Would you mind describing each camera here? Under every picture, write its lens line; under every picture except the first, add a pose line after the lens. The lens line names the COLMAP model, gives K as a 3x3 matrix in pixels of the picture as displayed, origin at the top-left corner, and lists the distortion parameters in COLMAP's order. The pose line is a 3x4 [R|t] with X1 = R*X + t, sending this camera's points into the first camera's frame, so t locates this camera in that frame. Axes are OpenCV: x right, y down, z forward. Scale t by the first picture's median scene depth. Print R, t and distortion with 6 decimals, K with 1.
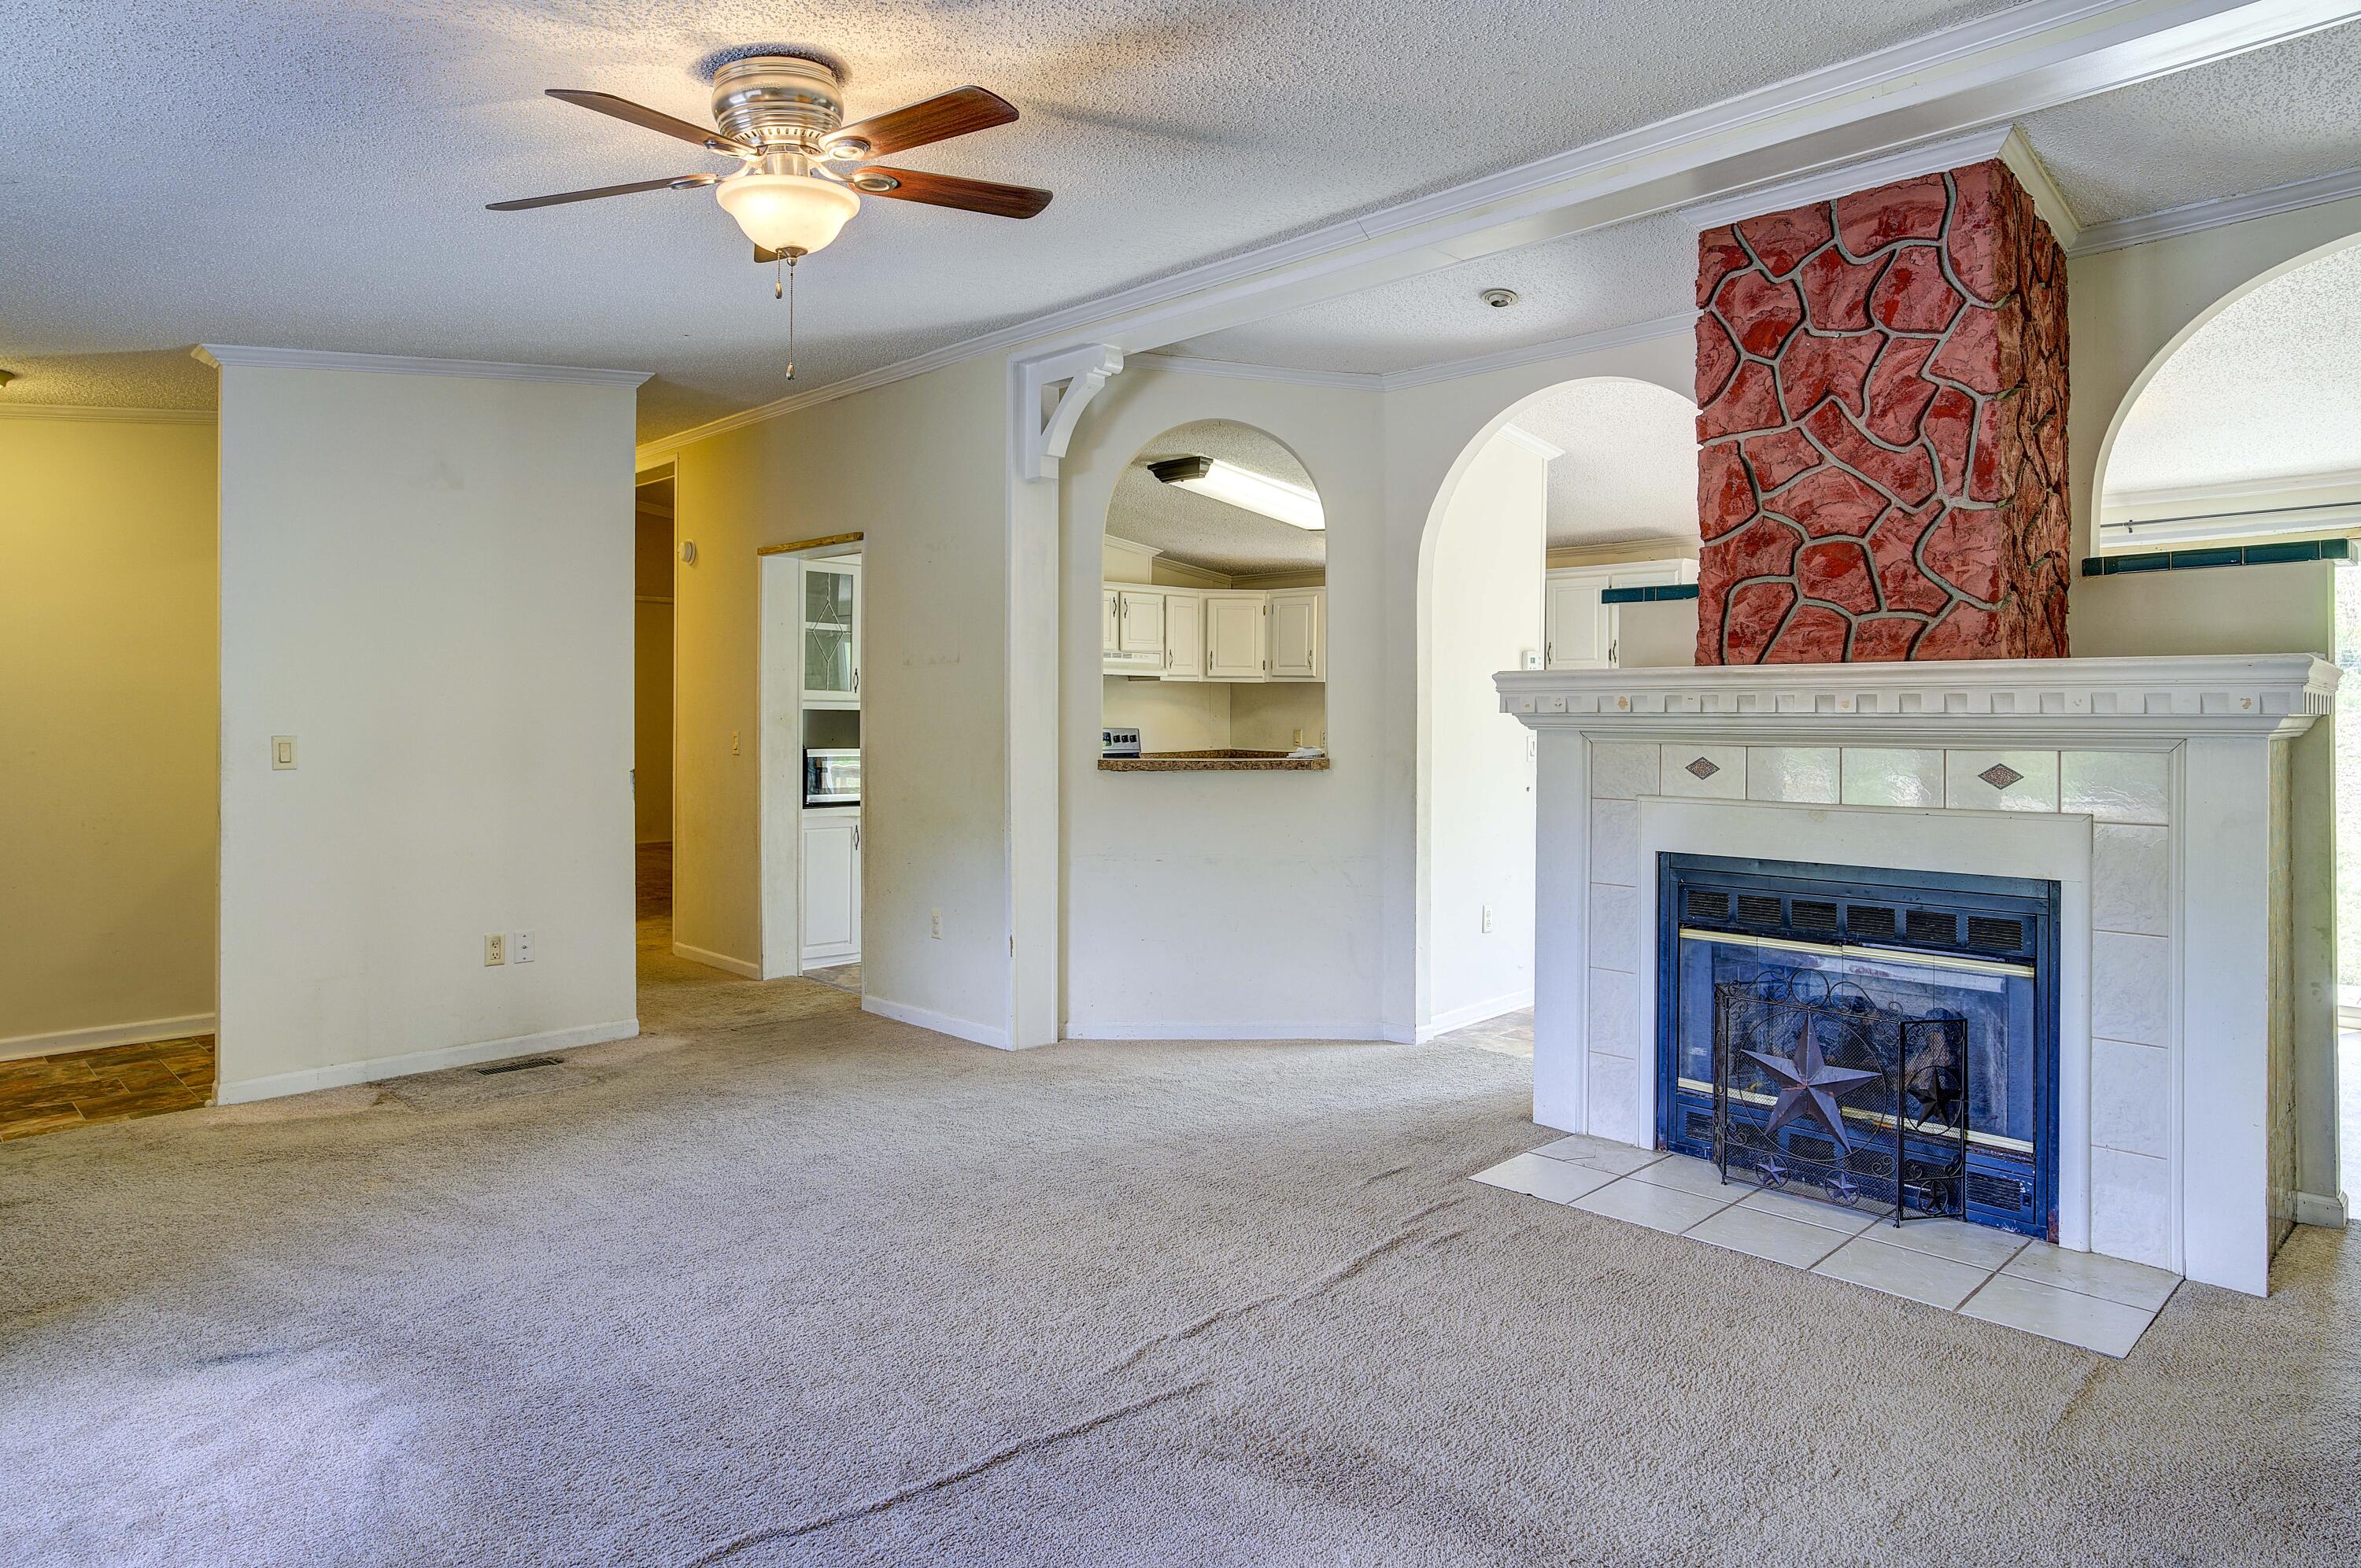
lens RADIAL K [[1374.4, 0, 1208.8], [0, 1374.4, 754.9], [0, 0, 1]] dist [-0.024611, 0.000047]
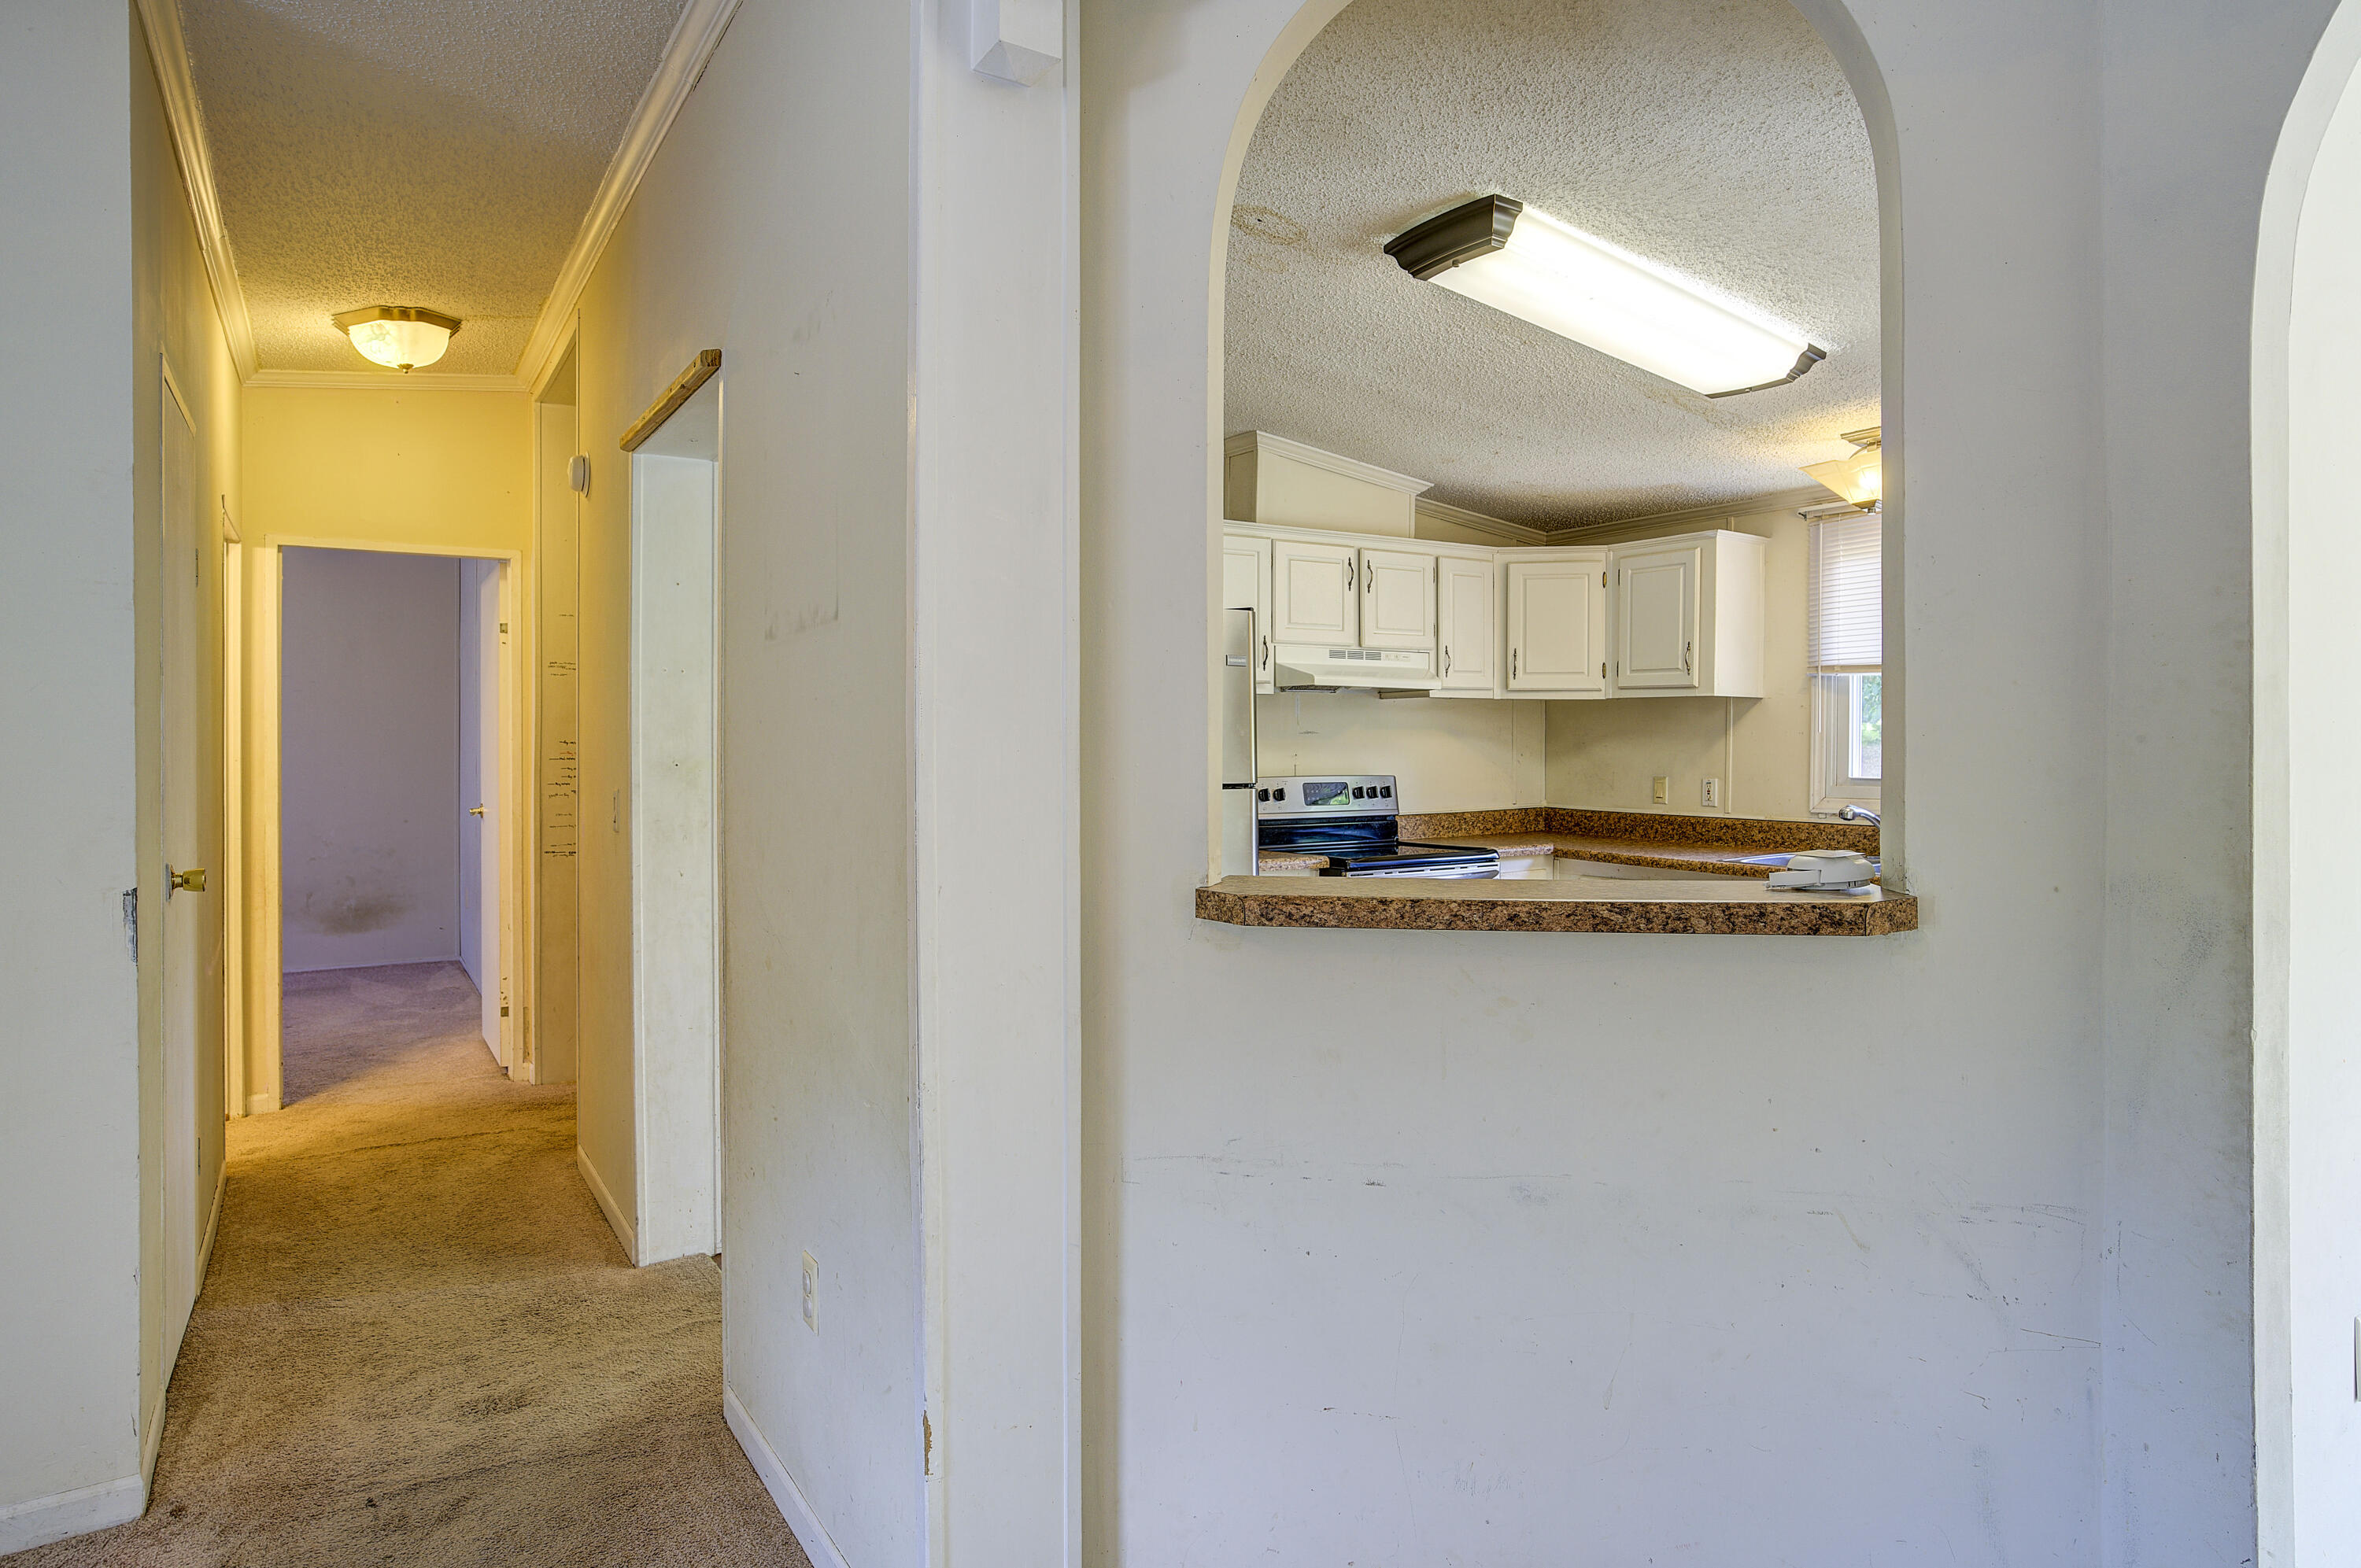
lens RADIAL K [[1374.4, 0, 1208.8], [0, 1374.4, 754.9], [0, 0, 1]] dist [-0.024611, 0.000047]
pose [[0.977426, -0.003539, -0.211247, -0.002492], [-0.001967, 0.999664, -0.025849, -0.012442], [0.211268, 0.025681, 0.977091, 0.384934]]
